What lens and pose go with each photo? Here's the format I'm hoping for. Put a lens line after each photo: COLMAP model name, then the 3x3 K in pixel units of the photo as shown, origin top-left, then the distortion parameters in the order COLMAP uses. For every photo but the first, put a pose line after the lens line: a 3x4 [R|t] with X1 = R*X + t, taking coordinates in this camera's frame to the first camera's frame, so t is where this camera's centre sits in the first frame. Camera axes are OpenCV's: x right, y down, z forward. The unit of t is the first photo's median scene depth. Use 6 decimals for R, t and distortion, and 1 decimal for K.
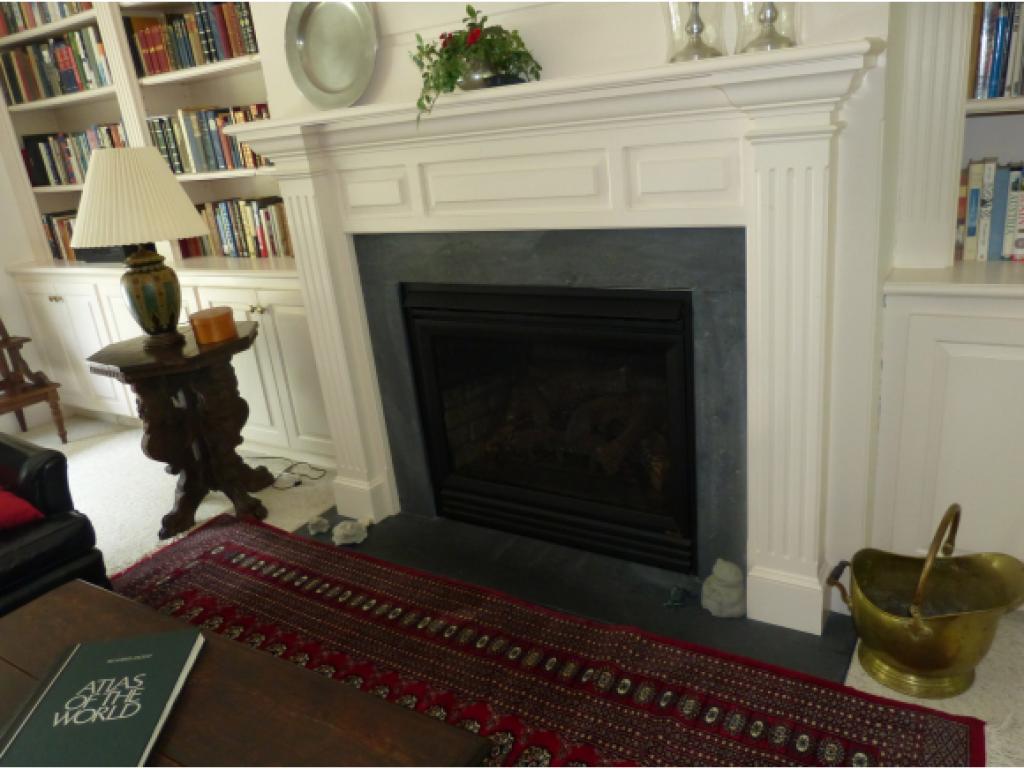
lens RADIAL K [[749.1, 0, 512.0], [0, 749.1, 384.5], [0, 0, 1]] dist [-0.000446, -0.000052]
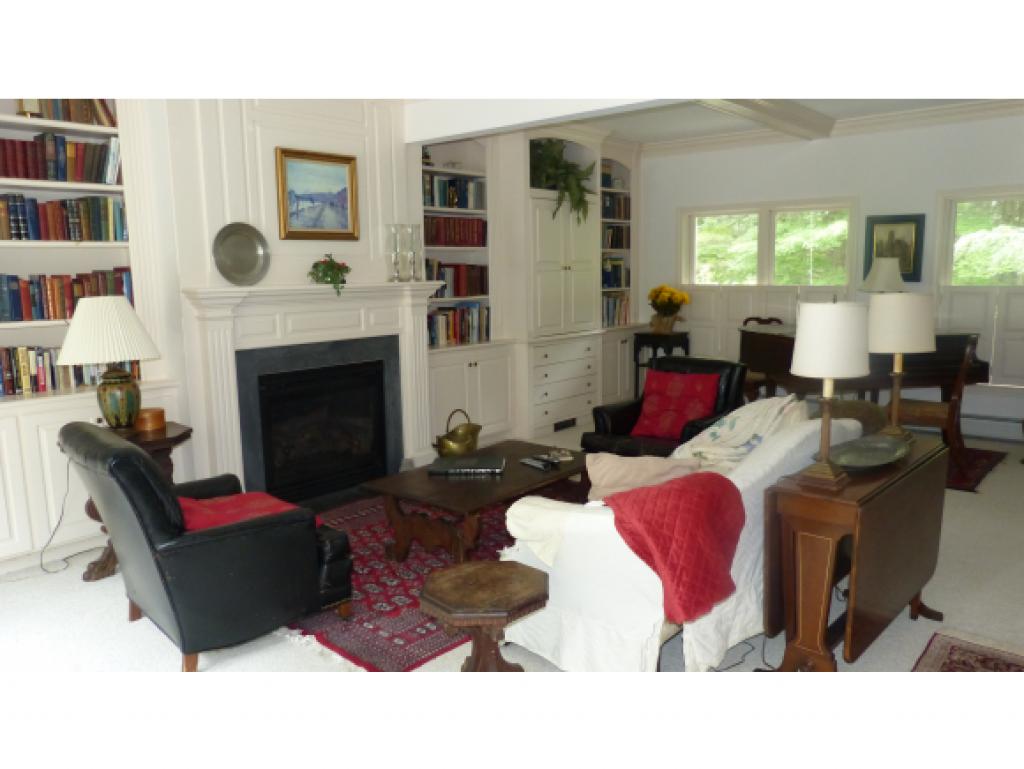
lens RADIAL K [[769.9, 0, 512.0], [0, 769.9, 384.5], [0, 0, 1]] dist [-0.001783, 0.001241]
pose [[0.196480, -0.062508, 0.978513, -1.838101], [0.310081, 0.950709, -0.001531, 0.083780], [-0.930185, 0.303720, 0.206178, 0.018067]]
